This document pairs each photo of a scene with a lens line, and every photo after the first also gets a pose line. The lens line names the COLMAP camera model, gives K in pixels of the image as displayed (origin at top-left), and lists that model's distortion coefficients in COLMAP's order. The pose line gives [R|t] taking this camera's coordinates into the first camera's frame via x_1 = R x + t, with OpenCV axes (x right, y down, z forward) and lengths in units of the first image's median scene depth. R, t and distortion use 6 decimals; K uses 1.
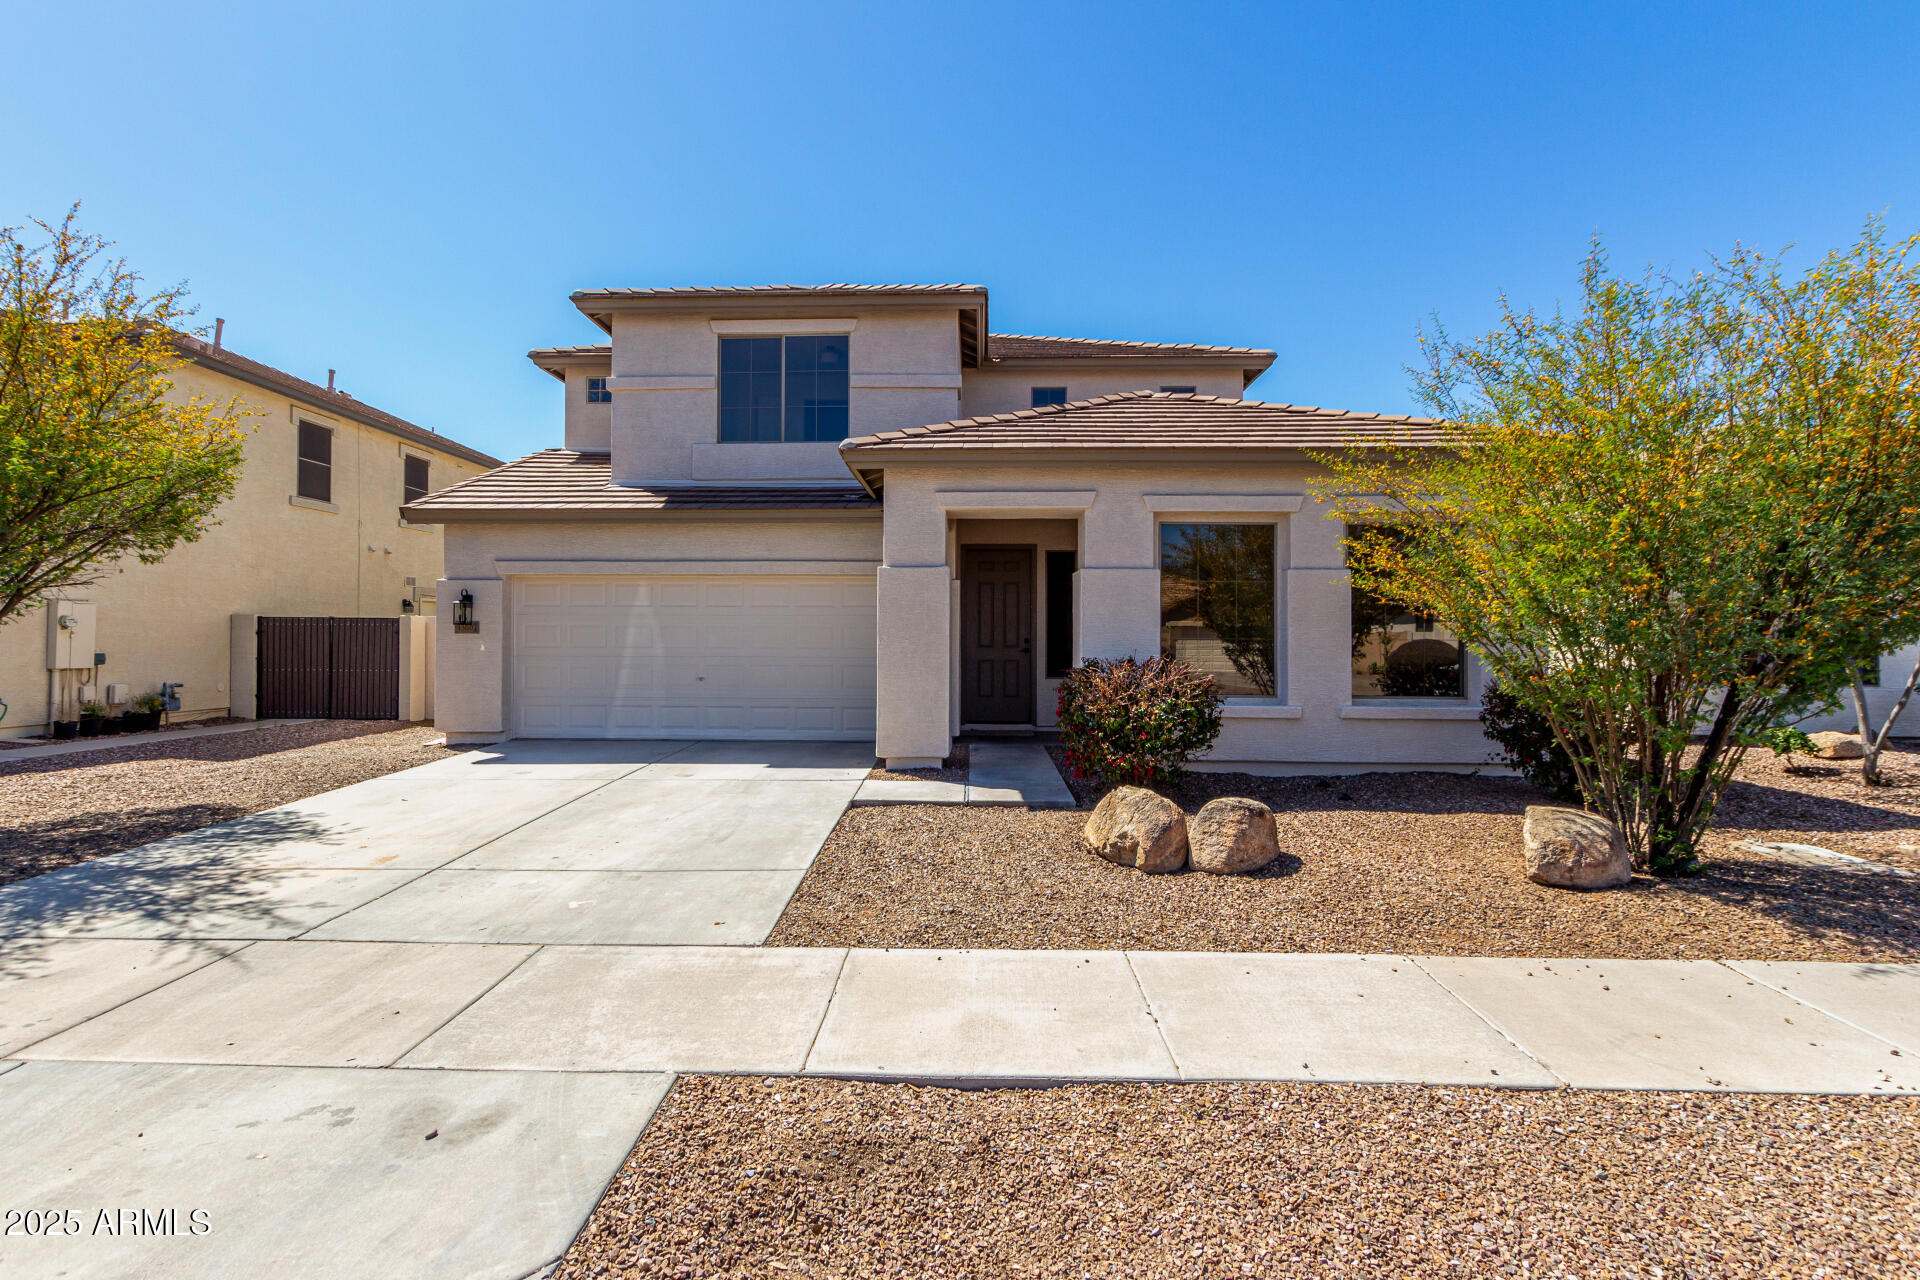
lens RADIAL K [[873.4, 0, 950.9], [0, 873.4, 646.0], [0, 0, 1]] dist [0.001921, -0.000174]
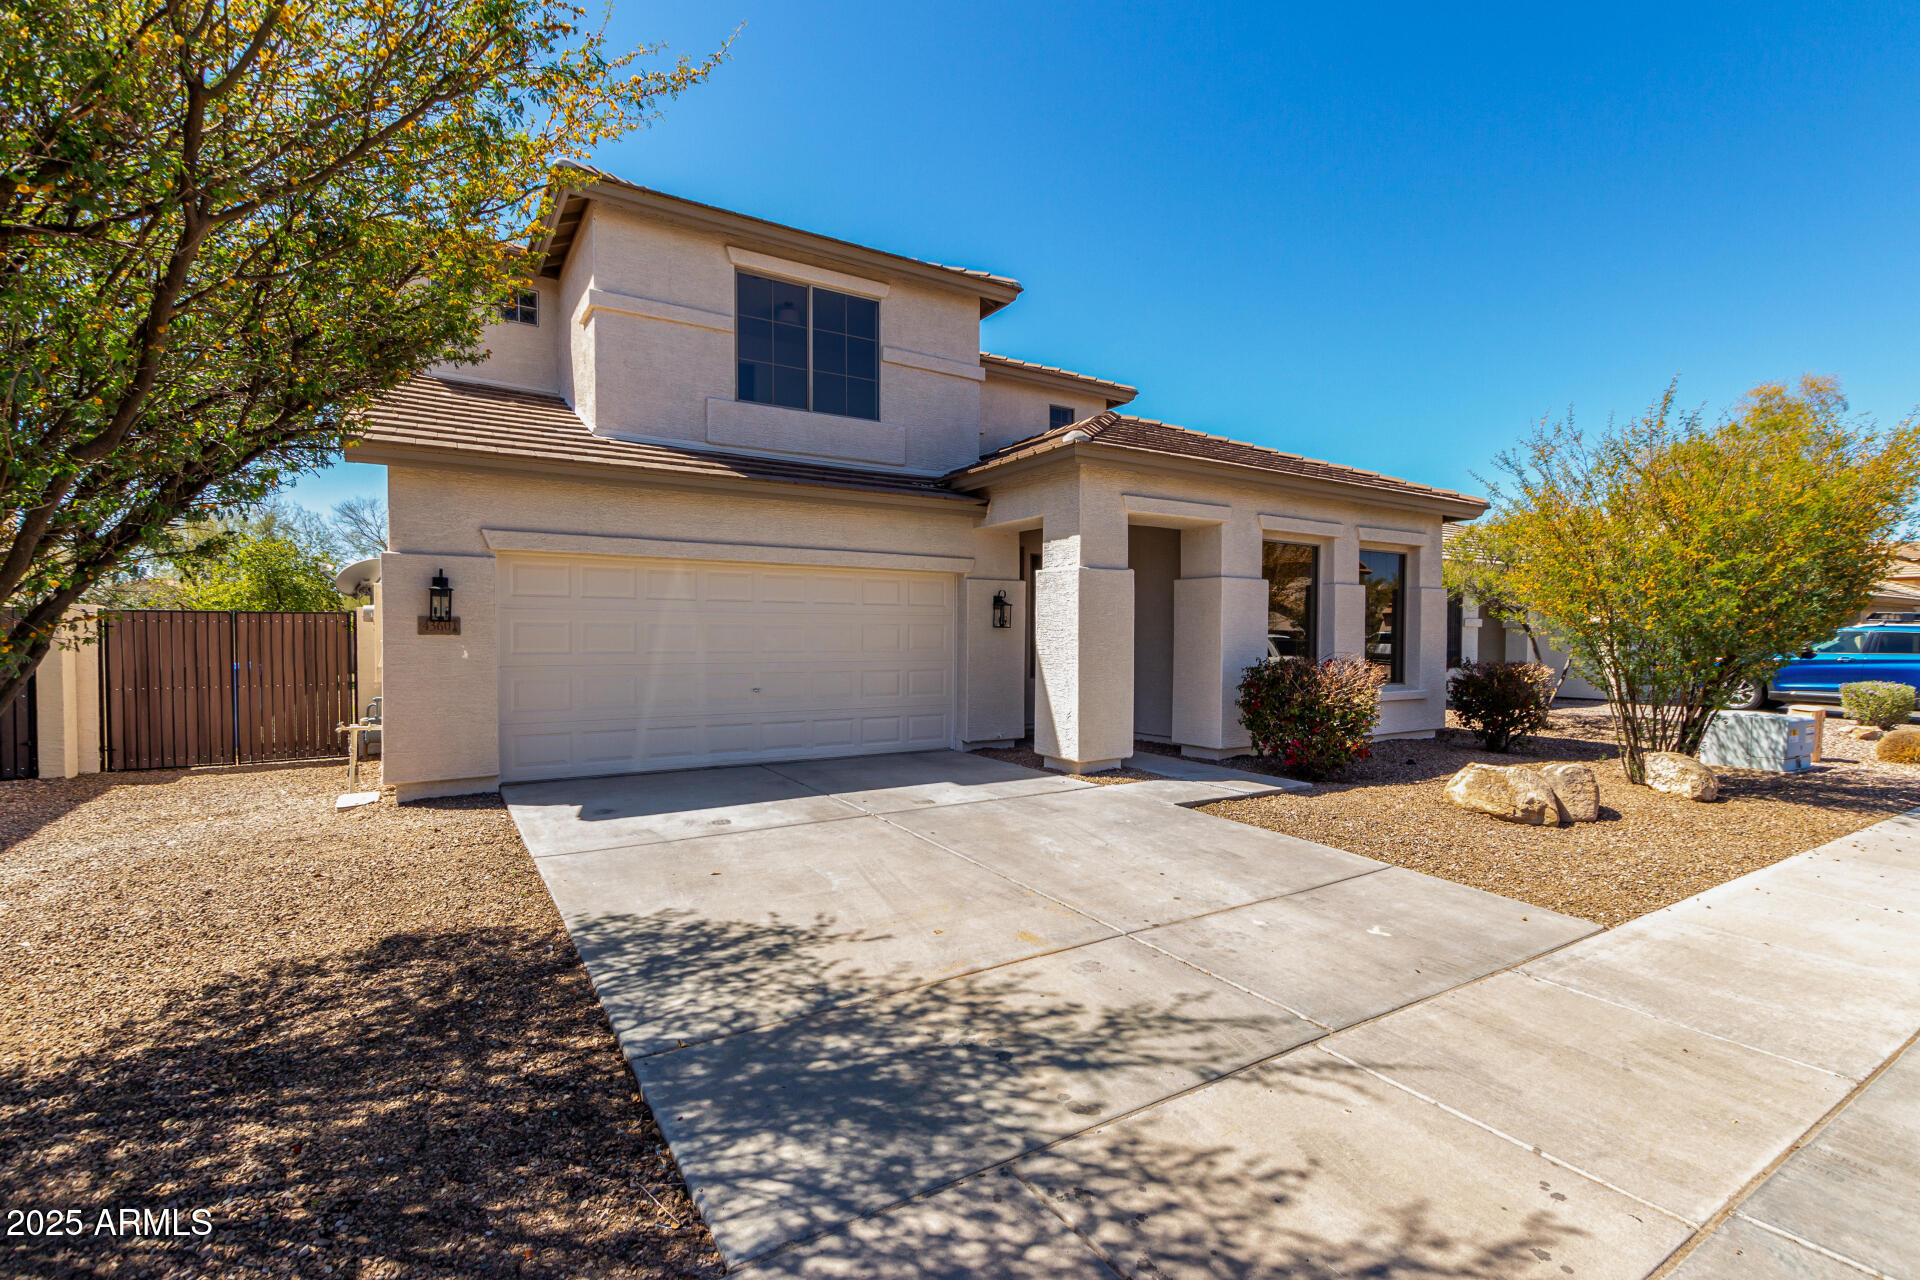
lens RADIAL K [[863.7, 0, 969.6], [0, 863.7, 670.2], [0, 0, 1]] dist [0.000247, -0.000074]
pose [[0.830041, -0.021323, 0.557295, -0.585428], [0.005517, 0.999534, 0.030027, -0.004837], [-0.557675, -0.021849, 0.829772, 0.223051]]
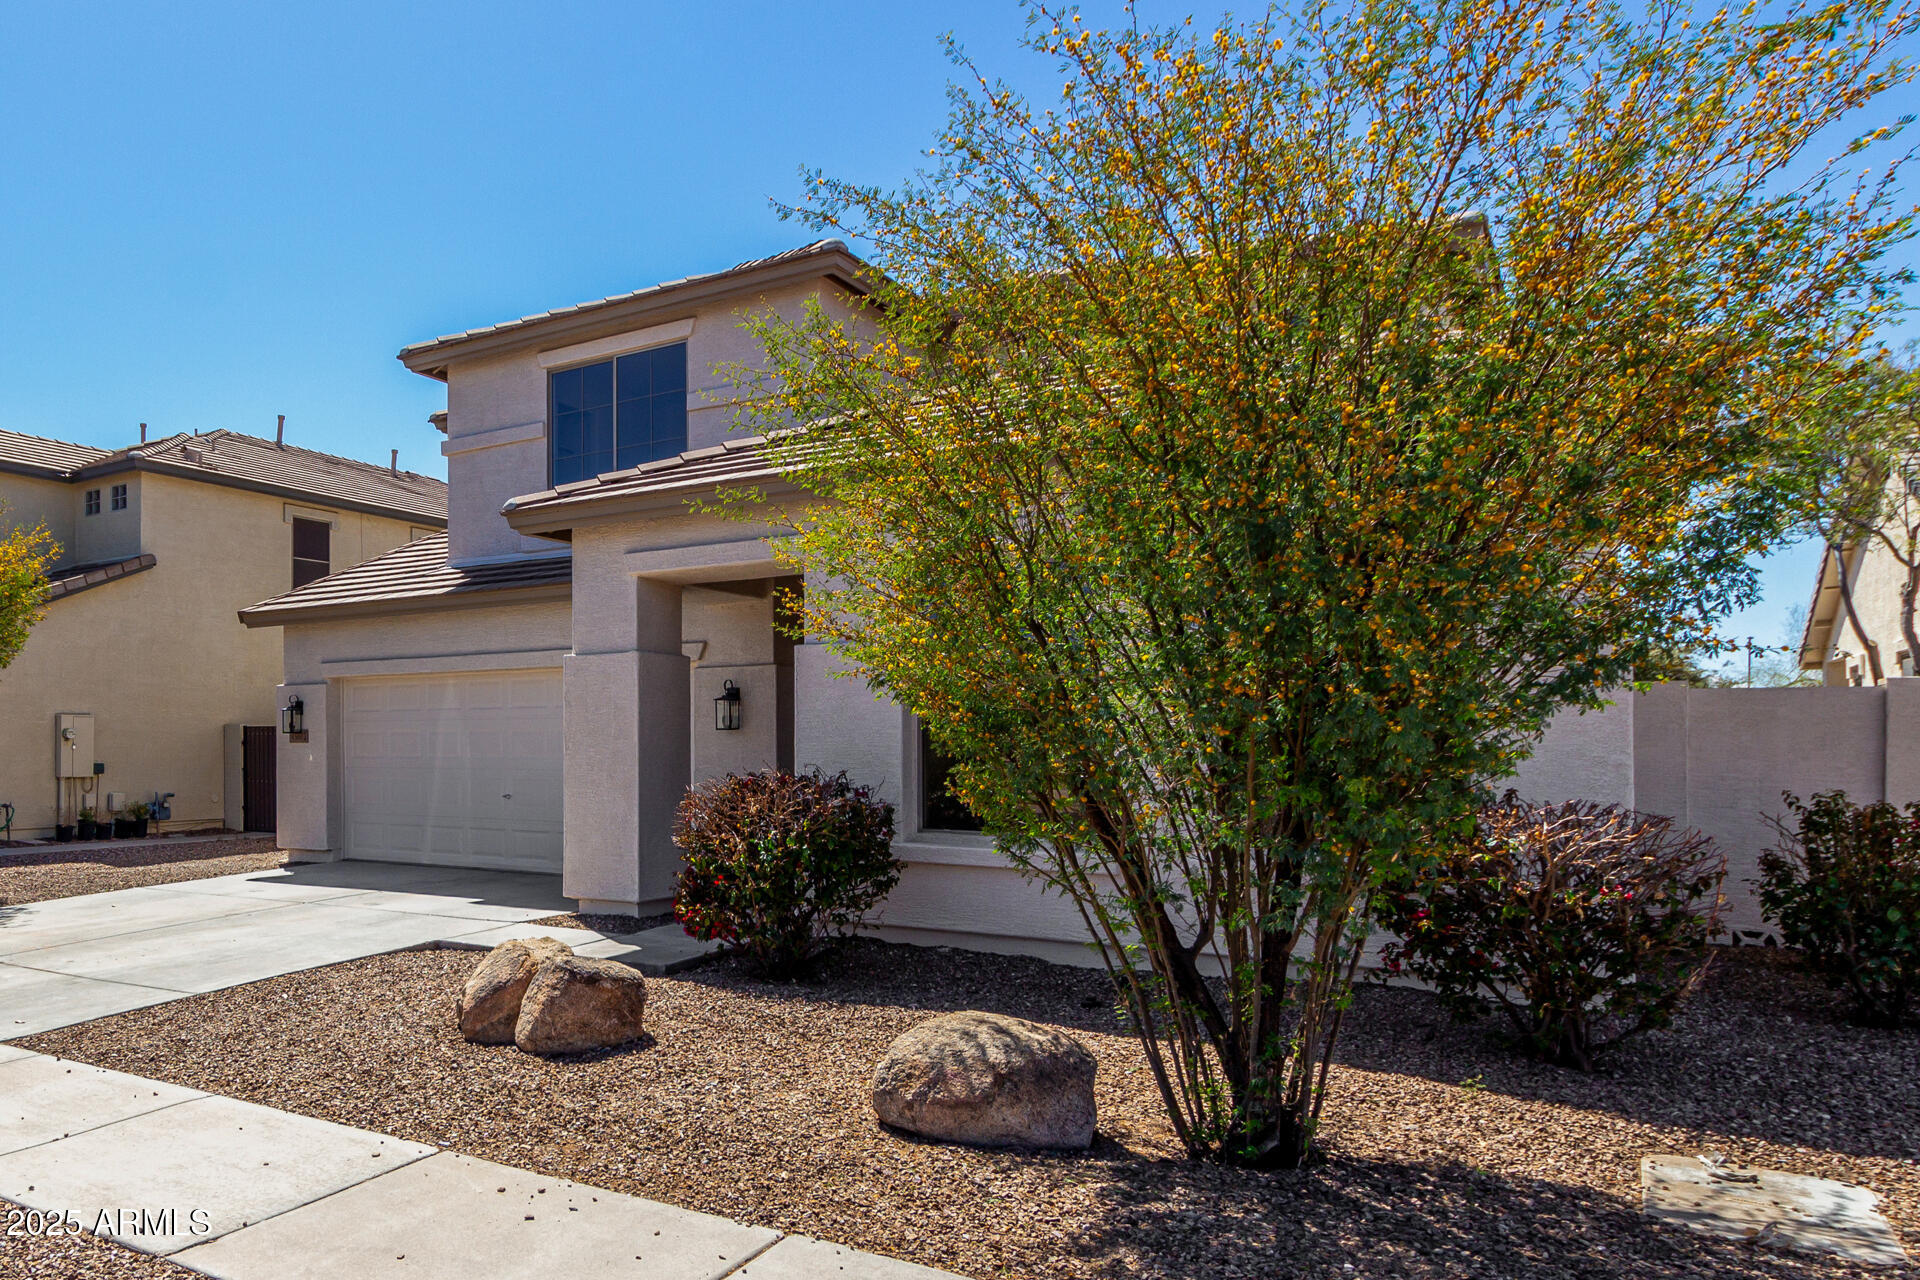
lens RADIAL K [[1283.1, 0, 629.5], [0, 1283.1, 778.9], [0, 0, 1]] dist [-0.000798, -0.000506]
pose [[0.838030, 0.009714, -0.545538, 0.482472], [-0.000884, 0.999864, 0.016445, 0.001289], [0.545624, -0.013299, 0.837925, 0.050473]]
